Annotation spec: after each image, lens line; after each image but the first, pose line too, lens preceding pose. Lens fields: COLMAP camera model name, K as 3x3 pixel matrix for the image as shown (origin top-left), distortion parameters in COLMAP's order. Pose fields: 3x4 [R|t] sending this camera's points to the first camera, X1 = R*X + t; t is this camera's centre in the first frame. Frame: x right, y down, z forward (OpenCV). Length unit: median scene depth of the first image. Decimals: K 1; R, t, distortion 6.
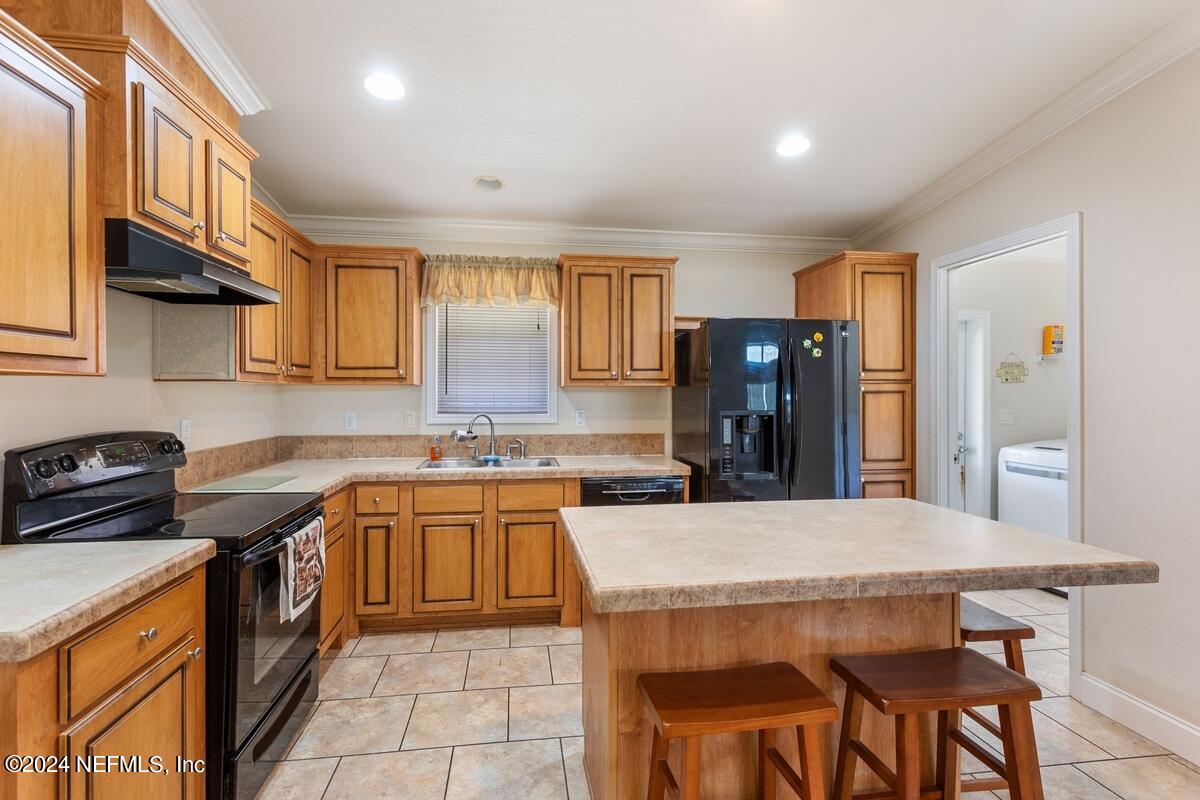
lens RADIAL K [[562.3, 0, 584.9], [0, 562.3, 393.7], [0, 0, 1]] dist [-0.001227, -0.000111]
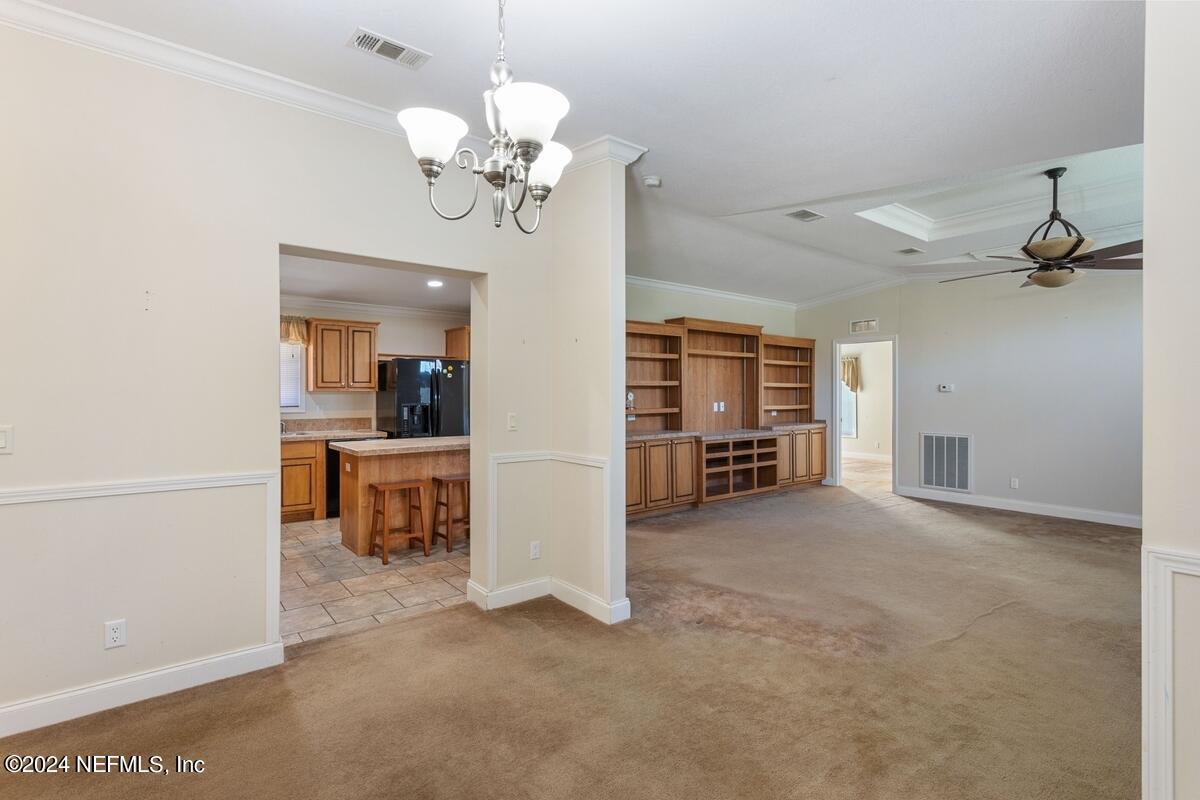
lens RADIAL K [[562.3, 0, 591.5], [0, 562.3, 392.0], [0, 0, 1]] dist [-0.001227, -0.000111]
pose [[0.861063, 0.002108, 0.508493, -0.181006], [0.002257, 0.999966, -0.007967, 0.005799], [-0.508492, 0.008007, 0.861029, -0.979534]]
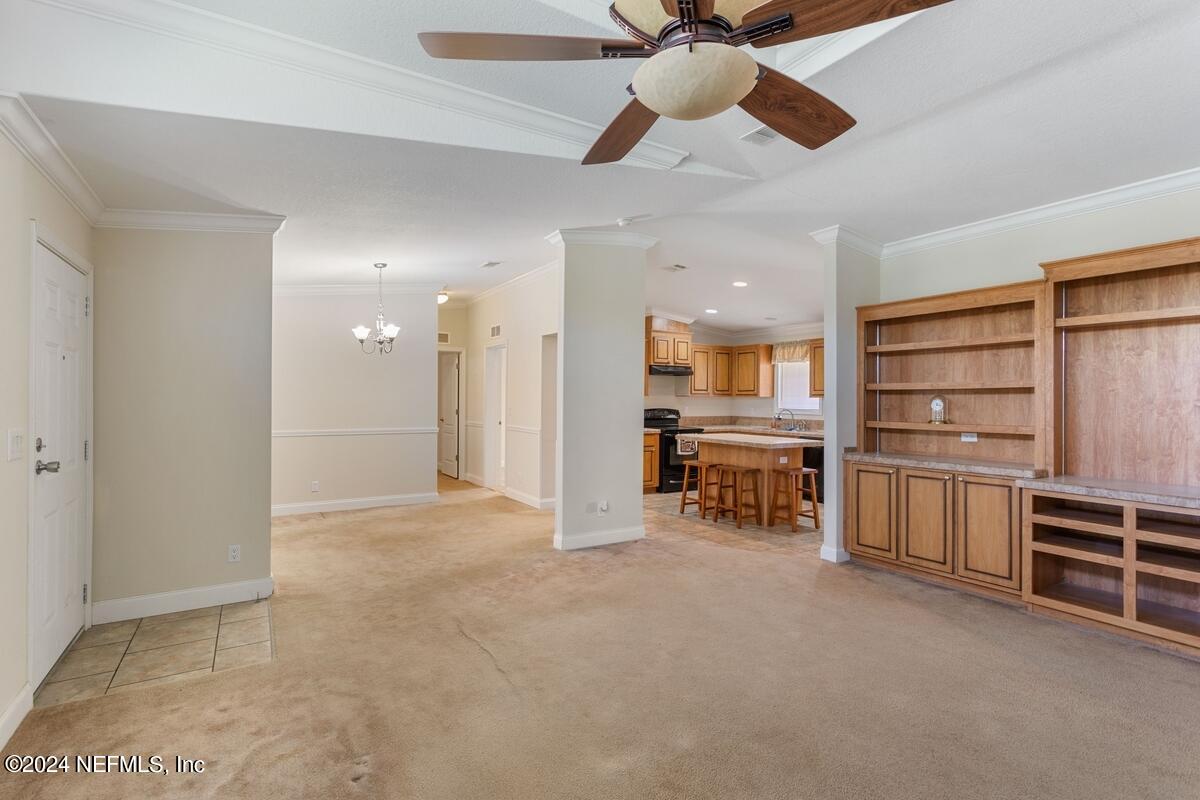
lens RADIAL K [[562.3, 0, 600.5], [0, 562.3, 398.5], [0, 0, 1]] dist [-0.001227, -0.000111]
pose [[0.406540, 0.002901, -0.913628, 1.686327], [-0.009182, 0.999957, -0.000911, 0.000044], [0.913587, 0.008759, 0.406550, -0.678344]]
